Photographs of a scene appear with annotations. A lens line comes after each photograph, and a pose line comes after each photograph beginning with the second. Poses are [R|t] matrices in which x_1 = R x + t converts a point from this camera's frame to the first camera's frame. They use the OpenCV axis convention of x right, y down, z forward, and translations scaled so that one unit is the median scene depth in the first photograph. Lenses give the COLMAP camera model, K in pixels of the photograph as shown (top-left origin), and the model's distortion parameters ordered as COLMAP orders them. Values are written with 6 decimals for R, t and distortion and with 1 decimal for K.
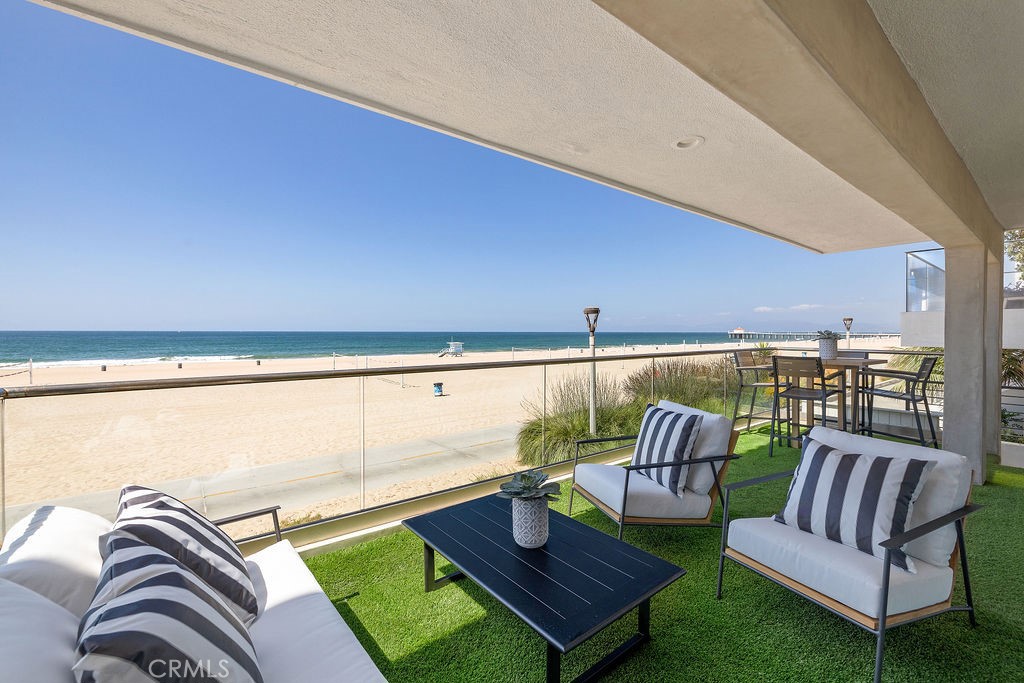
lens RADIAL K [[438.5, 0, 512.0], [0, 438.5, 341.5], [0, 0, 1]] dist [0.002124, -0.000077]
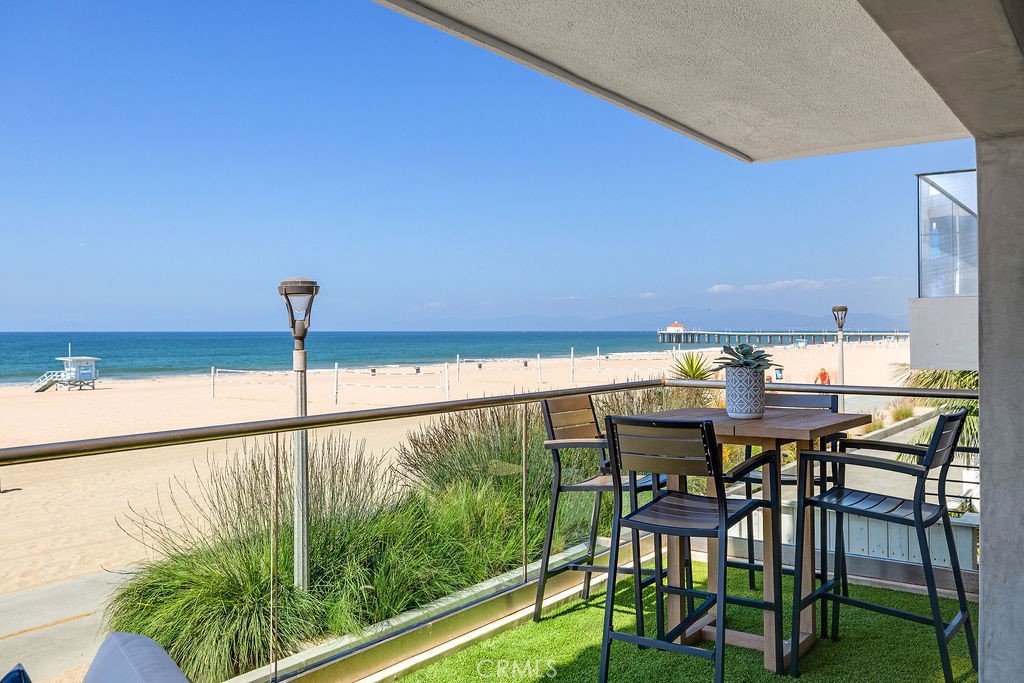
lens RADIAL K [[930.0, 0, 515.2], [0, 930.0, 335.5], [0, 0, 1]] dist [0.001218, -0.007466]
pose [[0.950772, -0.003598, 0.309870, 0.106477], [0.009267, 0.999816, -0.016824, -0.008512], [-0.309752, 0.018867, 0.950630, 0.108124]]
